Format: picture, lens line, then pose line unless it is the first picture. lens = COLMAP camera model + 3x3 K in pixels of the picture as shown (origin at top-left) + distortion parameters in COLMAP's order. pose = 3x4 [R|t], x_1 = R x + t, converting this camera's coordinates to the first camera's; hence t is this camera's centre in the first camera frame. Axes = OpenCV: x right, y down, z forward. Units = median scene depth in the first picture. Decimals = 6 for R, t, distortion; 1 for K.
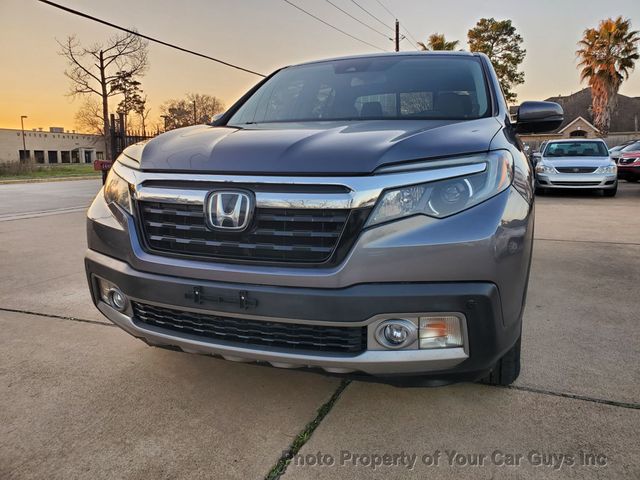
lens RADIAL K [[499.8, 0, 323.7], [0, 499.8, 234.3], [0, 0, 1]] dist [0.010579, 0.008633]
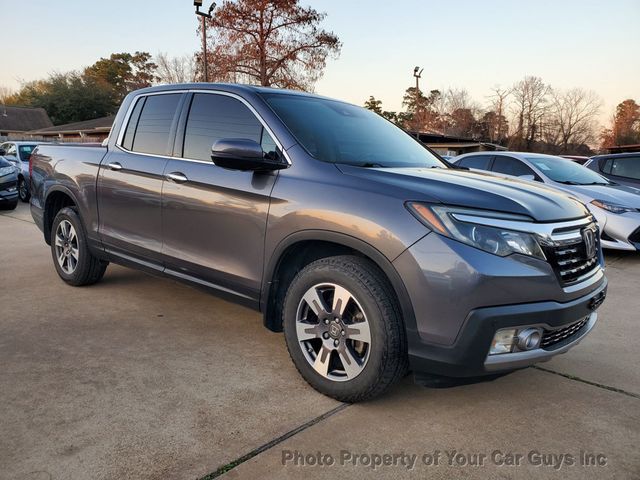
lens RADIAL K [[499.8, 0, 323.7], [0, 499.8, 234.3], [0, 0, 1]] dist [0.010579, 0.008633]
pose [[0.356064, -0.117419, 0.927055, -1.610627], [0.109077, 0.990515, 0.083562, -0.247176], [-0.928074, 0.071367, 0.365494, 1.028390]]
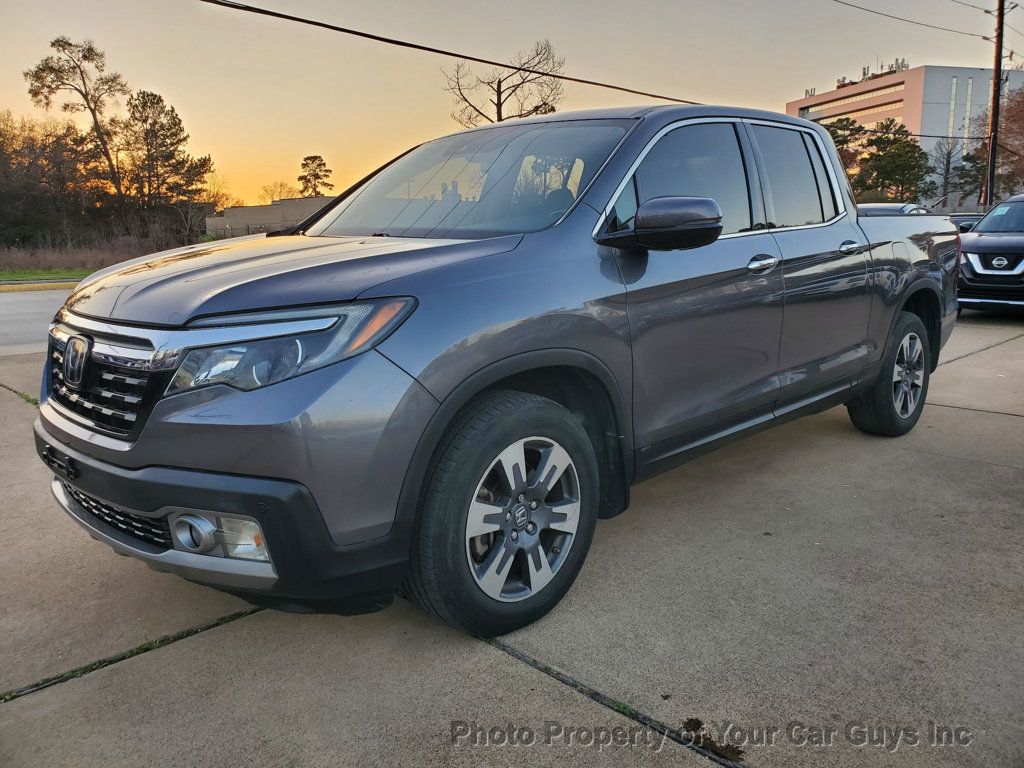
lens RADIAL K [[799.0, 0, 509.2], [0, 799.0, 373.2], [0, 0, 1]] dist [0.004739, 0.001730]
pose [[0.912006, 0.064281, -0.405109, 0.899406], [-0.054328, 0.997873, 0.036031, -0.102362], [0.406563, -0.010851, 0.913558, 0.046496]]
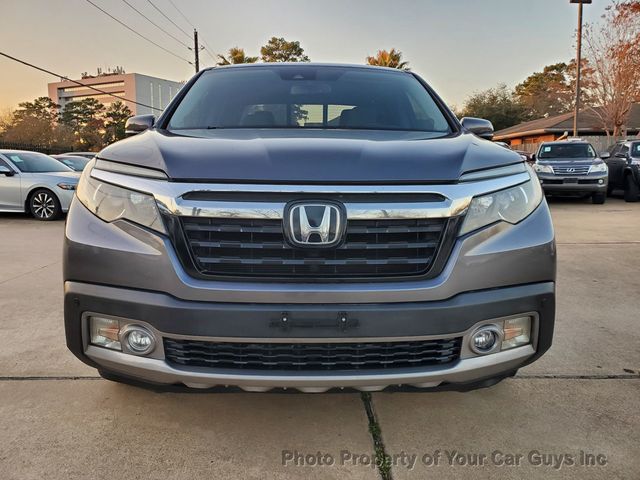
lens RADIAL K [[499.8, 0, 320.0], [0, 499.8, 240.0], [0, 0, 1]] dist [0.006225, 0.006685]
pose [[0.924064, -0.046676, 0.379378, -0.450763], [0.050973, 0.998699, -0.001285, -0.015269], [-0.378824, 0.020525, 0.925241, 0.151088]]
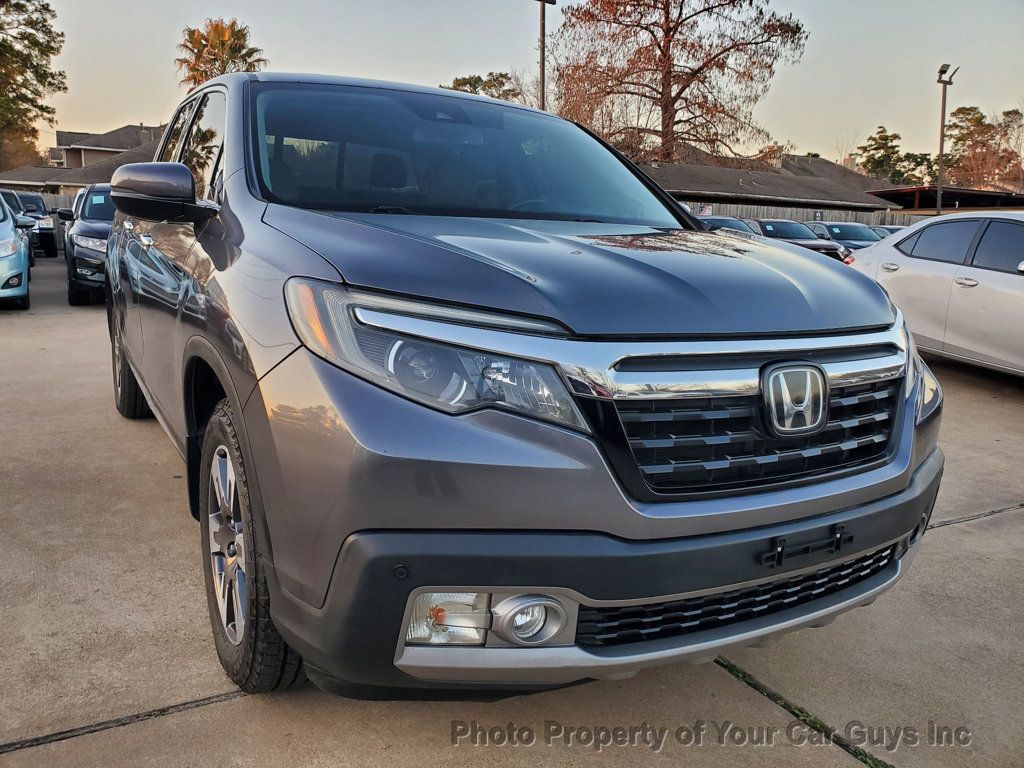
lens RADIAL K [[809.3, 0, 510.6], [0, 809.3, 365.3], [0, 0, 1]] dist [-0.005747, 0.031985]
pose [[0.636777, -0.096367, 0.765003, -0.986509], [0.078287, 0.995112, 0.060189, -0.149760], [-0.767064, 0.021563, 0.641208, 0.557066]]
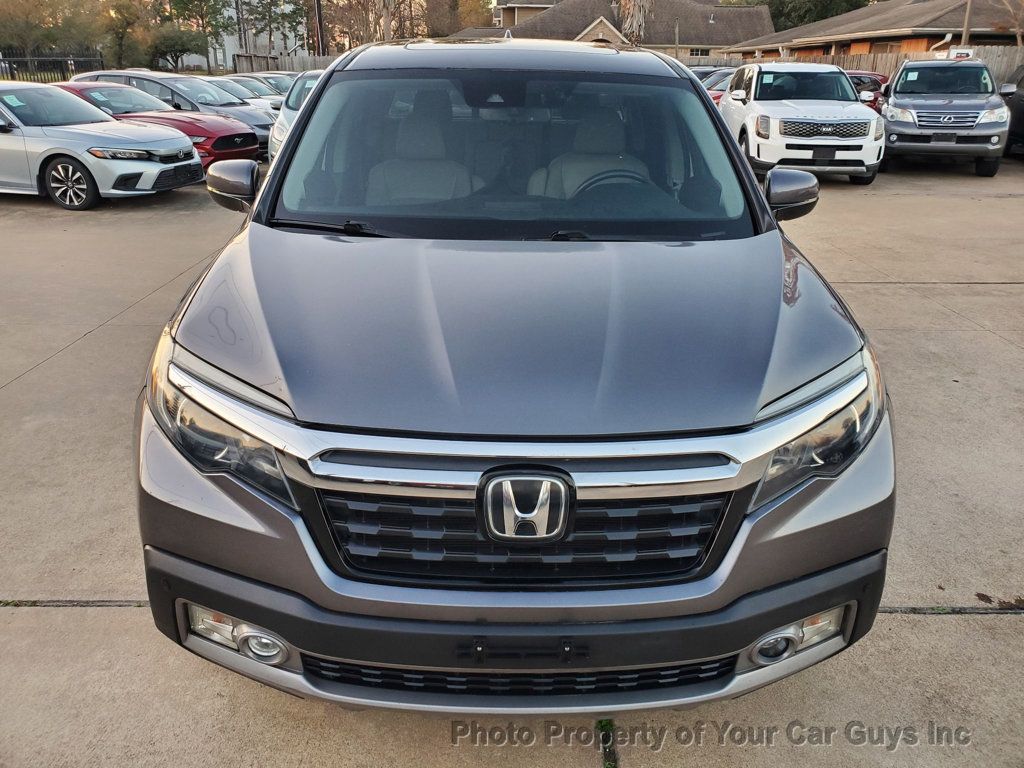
lens RADIAL K [[793.5, 0, 516.7], [0, 793.5, 384.5], [0, 0, 1]] dist [0.015226, 0.004291]
pose [[0.926473, -0.120535, 0.356539, -0.441394], [0.037037, 0.971929, 0.232339, -0.346166], [-0.374536, -0.202051, 0.904930, 0.177117]]
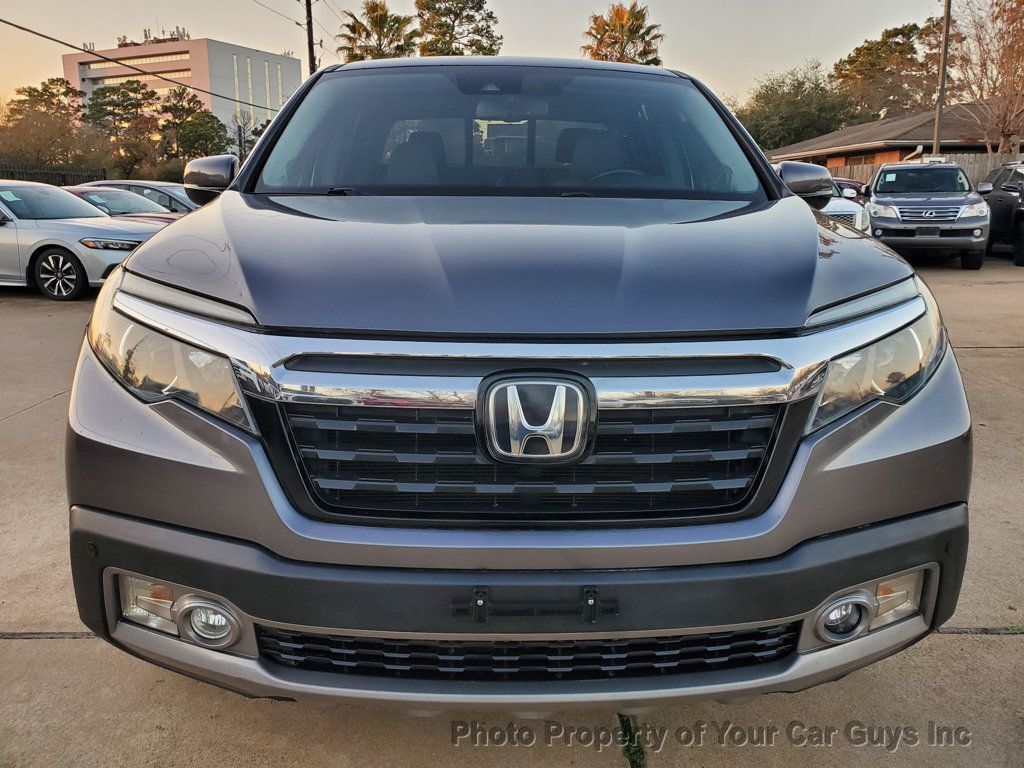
lens RADIAL K [[799.7, 0, 517.9], [0, 799.7, 374.9], [0, 0, 1]] dist [0.010579, 0.008633]
pose [[0.921538, -0.073424, 0.381284, -0.424288], [0.049058, 0.996106, 0.073251, -0.126248], [-0.385177, -0.048799, 0.921551, 0.273923]]
